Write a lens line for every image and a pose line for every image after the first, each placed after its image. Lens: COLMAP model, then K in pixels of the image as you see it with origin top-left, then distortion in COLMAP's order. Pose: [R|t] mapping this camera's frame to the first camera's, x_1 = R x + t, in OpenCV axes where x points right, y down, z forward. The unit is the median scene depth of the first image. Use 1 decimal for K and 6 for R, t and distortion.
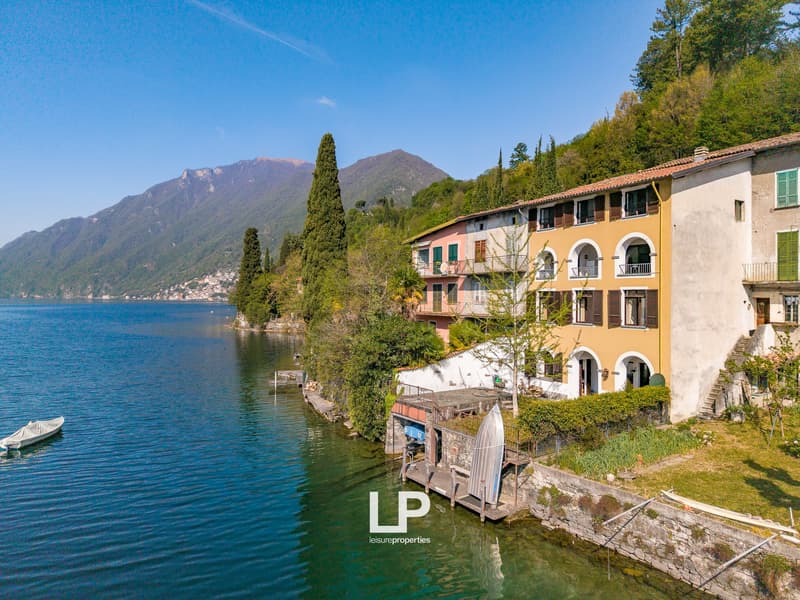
lens RADIAL K [[538.3, 0, 395.5], [0, 538.3, 294.3], [0, 0, 1]] dist [0.029184, -0.016664]
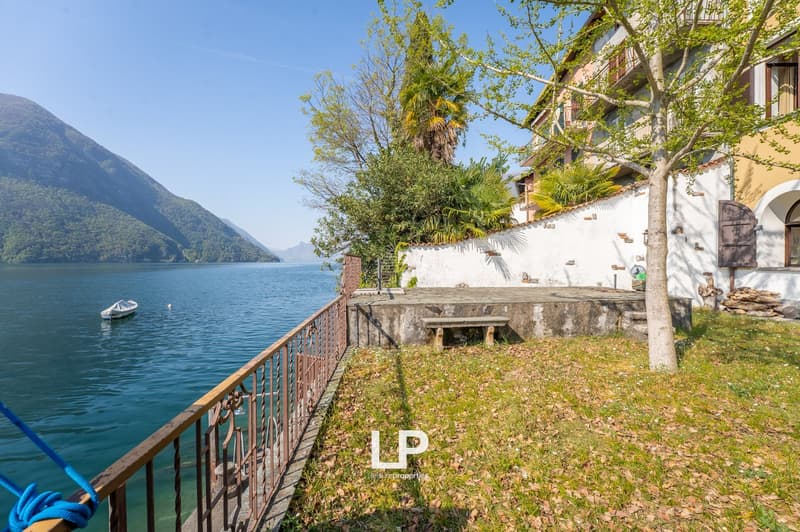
lens RADIAL K [[334.0, 0, 402.6], [0, 334.0, 262.9], [0, 0, 1]] dist [-0.029186, 0.005001]
pose [[0.852169, -0.012752, -0.523112, 0.171297], [0.019264, 0.999790, 0.007009, 0.150853], [0.522912, -0.016050, 0.852235, 0.689462]]
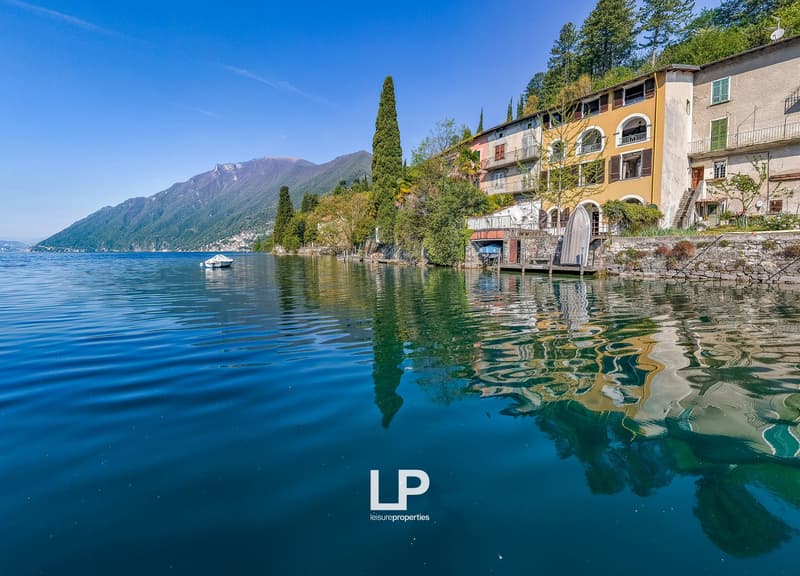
lens RADIAL K [[345.5, 0, 390.0], [0, 345.5, 264.2], [0, 0, 1]] dist [0.003549, 0.001603]
pose [[0.995783, -0.016351, 0.090270, -0.279708], [0.012212, 0.998857, 0.046213, 0.214509], [-0.090923, -0.044915, 0.994845, 0.070090]]
